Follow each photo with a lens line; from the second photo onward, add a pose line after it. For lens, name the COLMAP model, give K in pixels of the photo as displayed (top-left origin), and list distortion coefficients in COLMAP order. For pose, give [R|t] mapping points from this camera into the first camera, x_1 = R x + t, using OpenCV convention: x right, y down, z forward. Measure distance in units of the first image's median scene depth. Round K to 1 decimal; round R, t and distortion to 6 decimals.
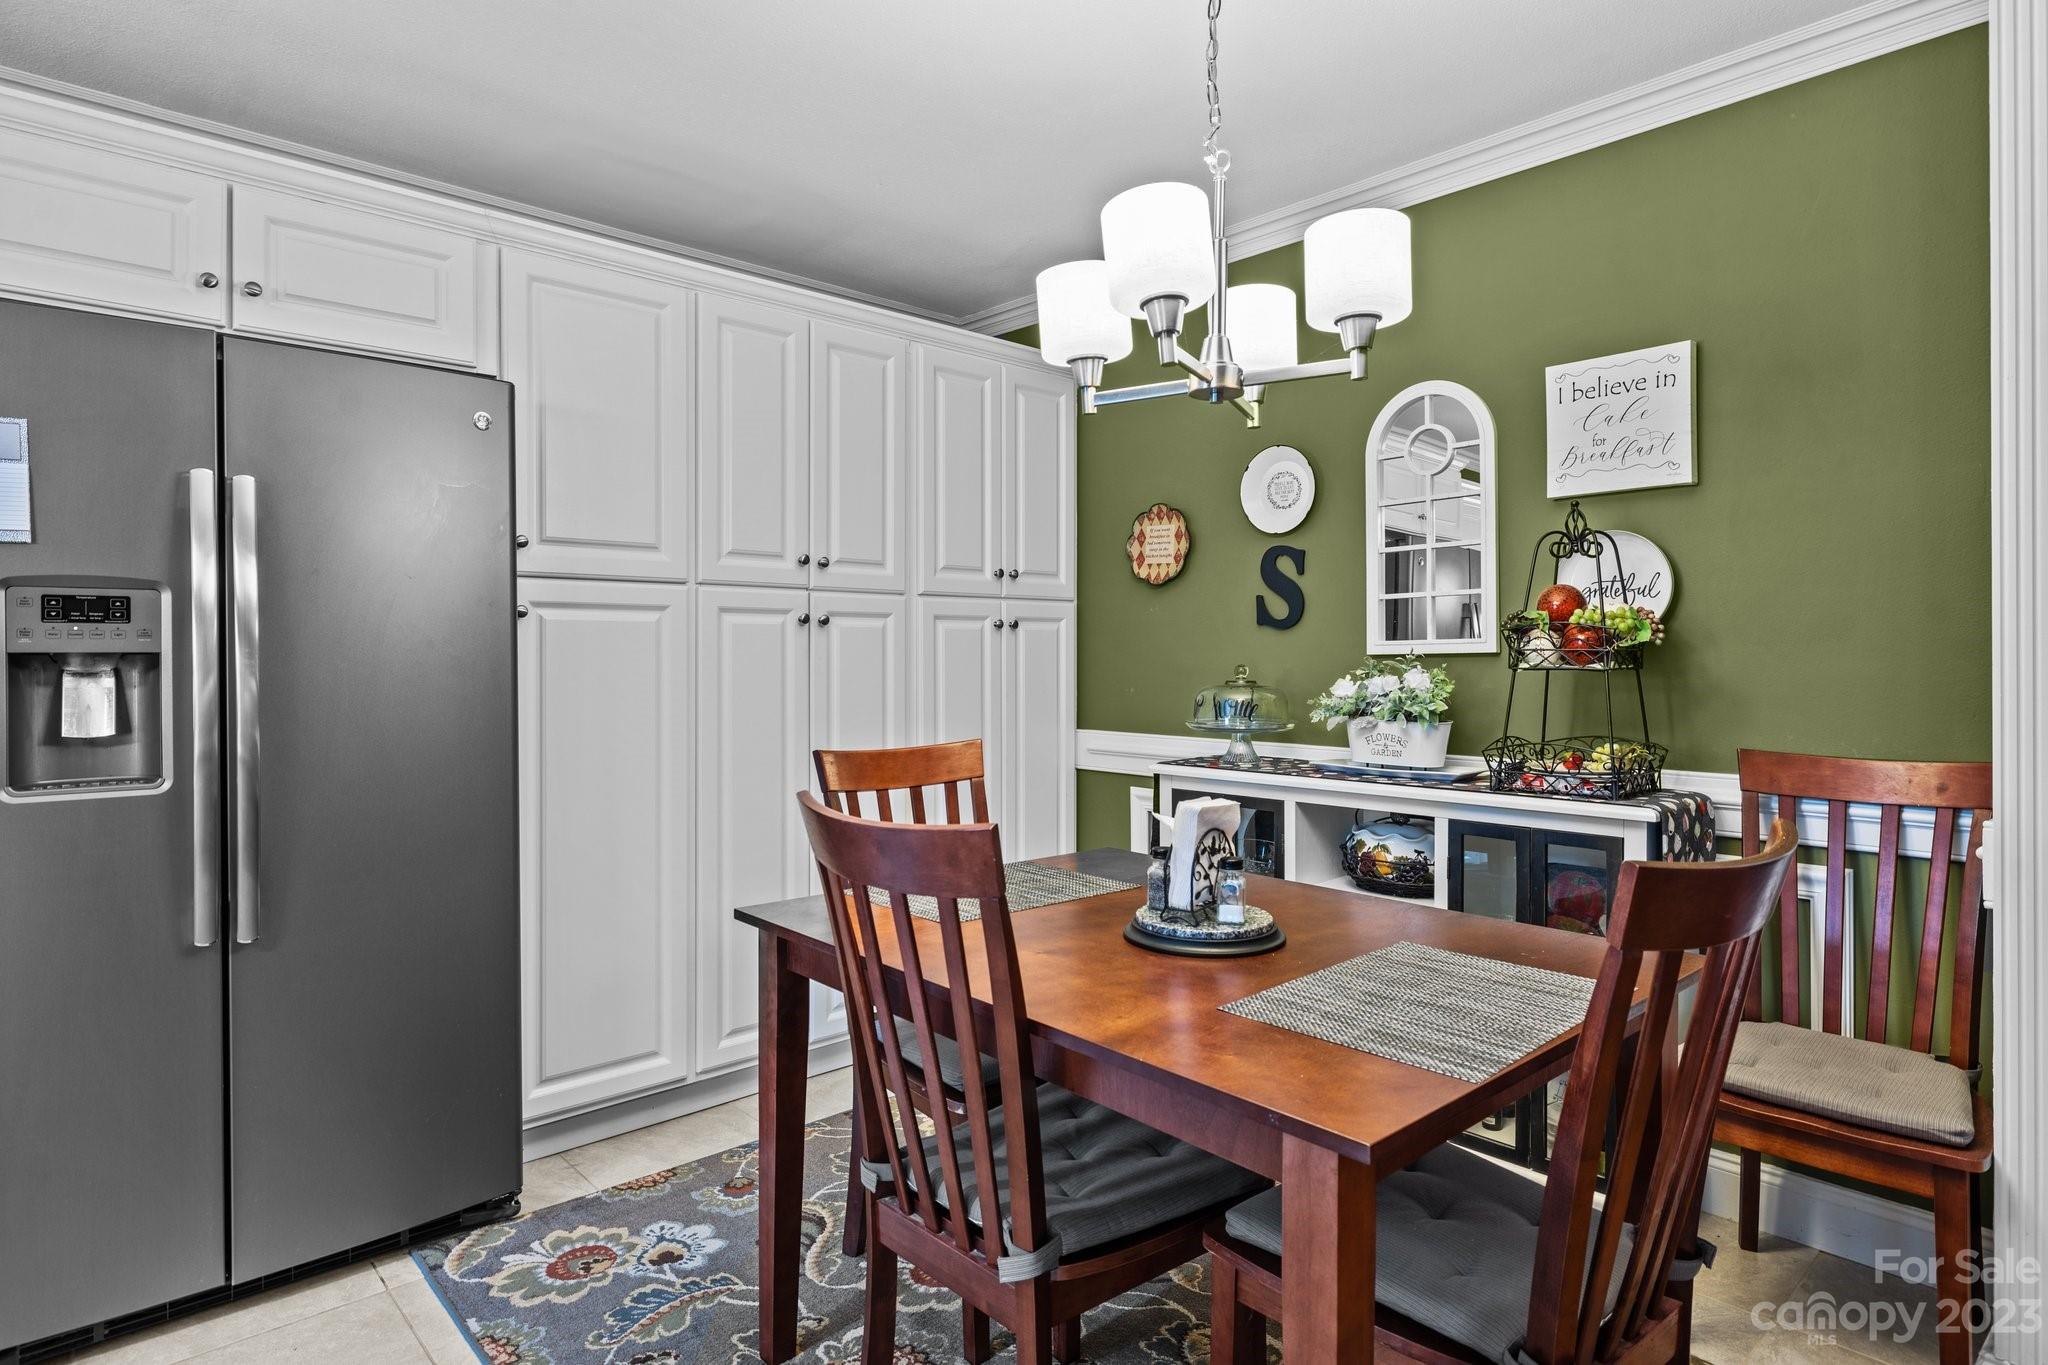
lens RADIAL K [[1109.7, 0, 1020.0], [0, 1109.7, 663.5], [0, 0, 1]] dist [-0.003223, 0.000481]
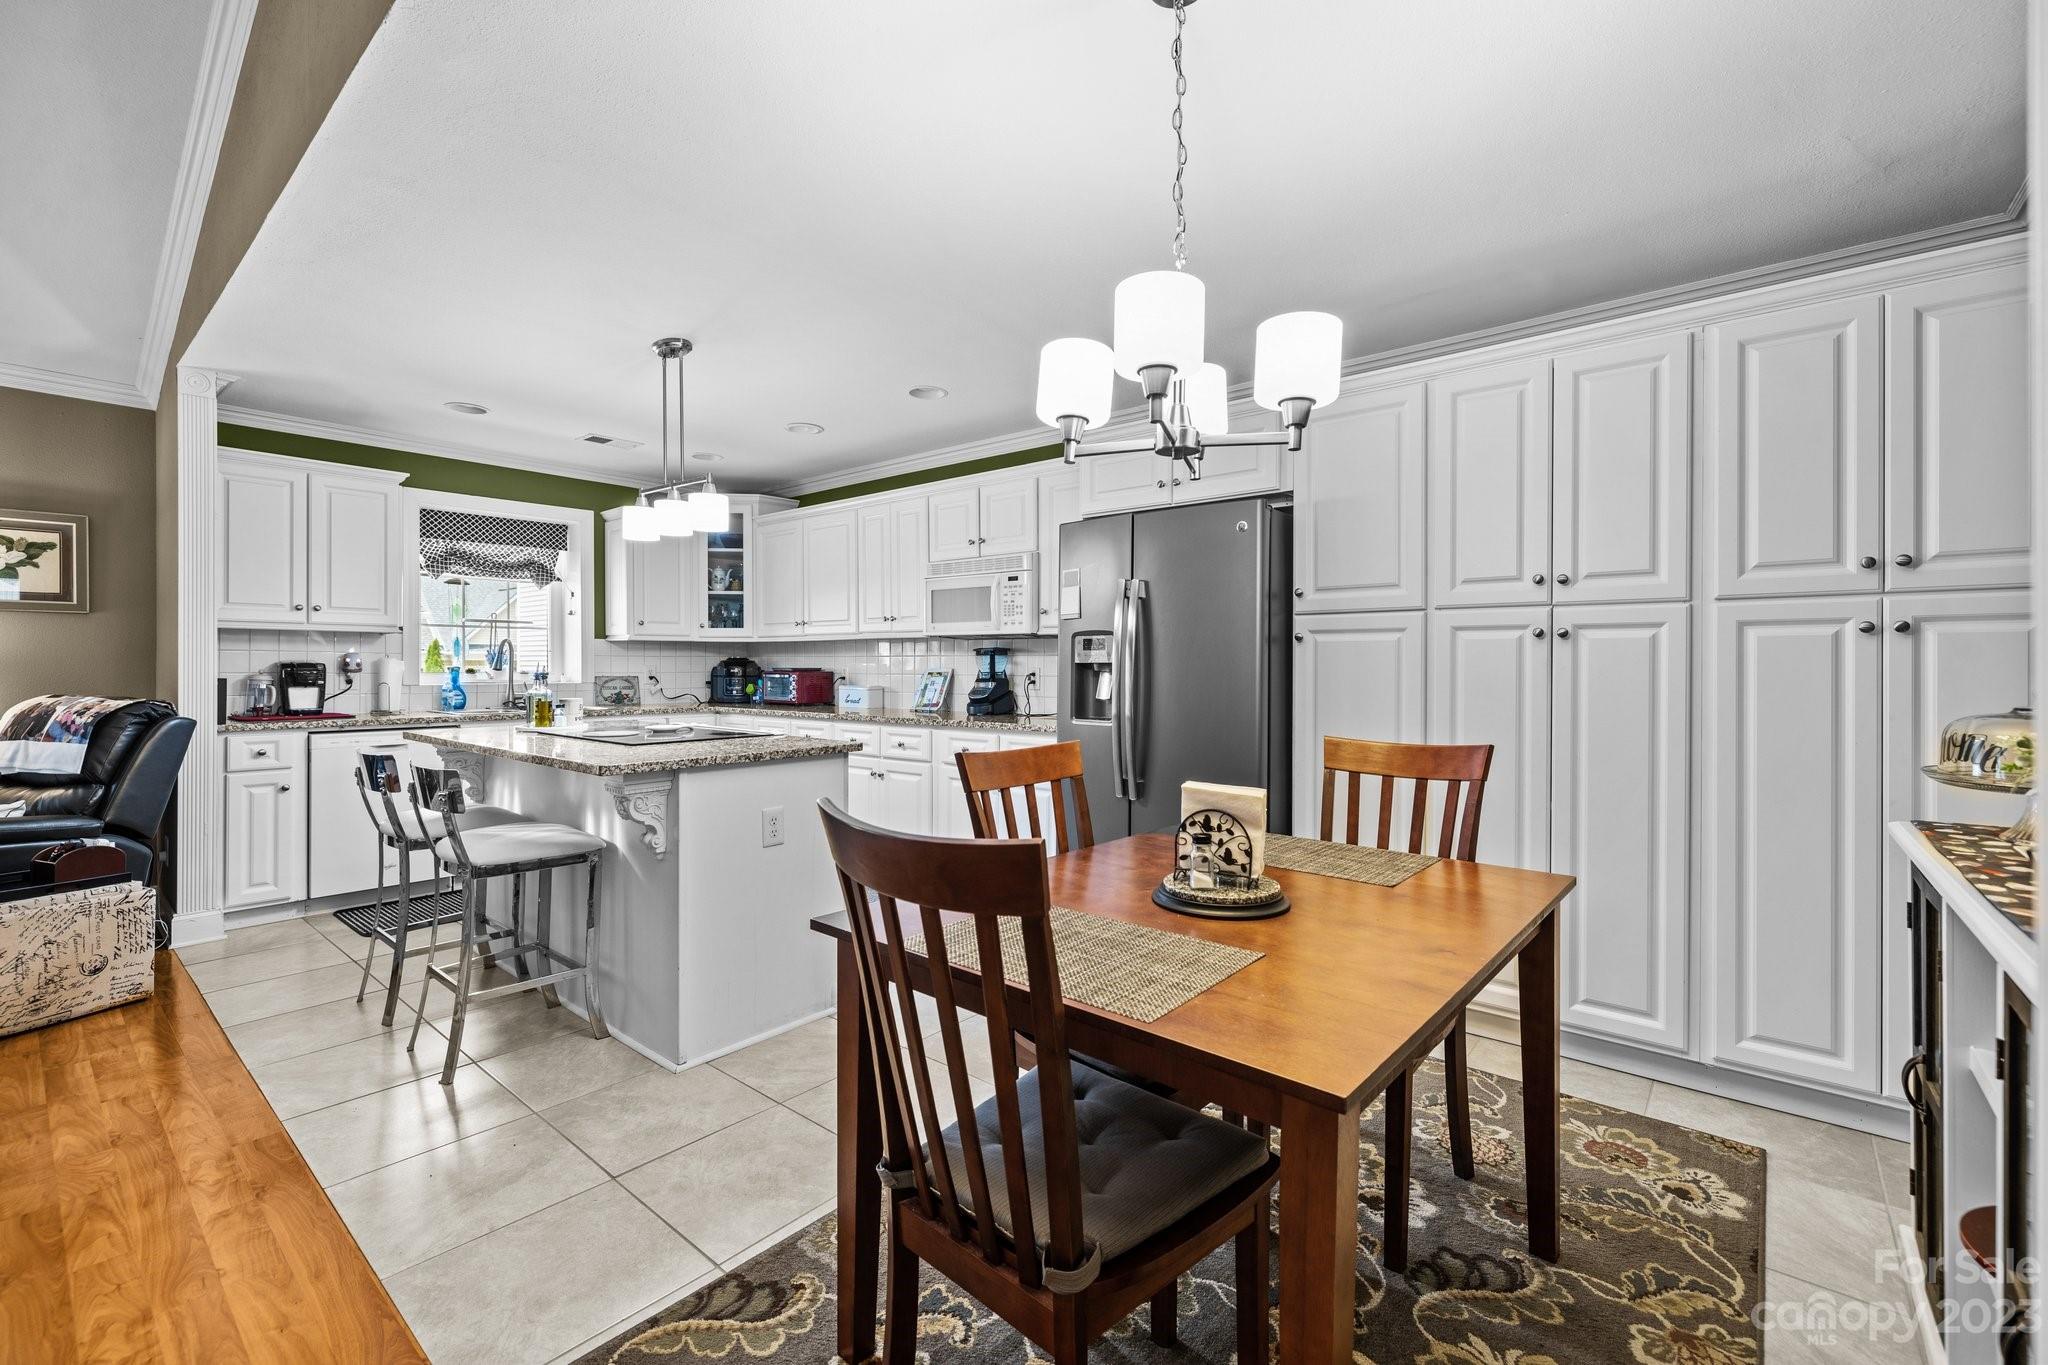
lens RADIAL K [[864.7, 0, 1026.1], [0, 864.7, 666.2], [0, 0, 1]] dist [-0.001966, -0.000096]
pose [[0.123790, 0.001245, -0.992308, 0.654445], [-0.013068, 0.999915, -0.000375, 0.000017], [0.992222, 0.013014, 0.123795, 0.425523]]
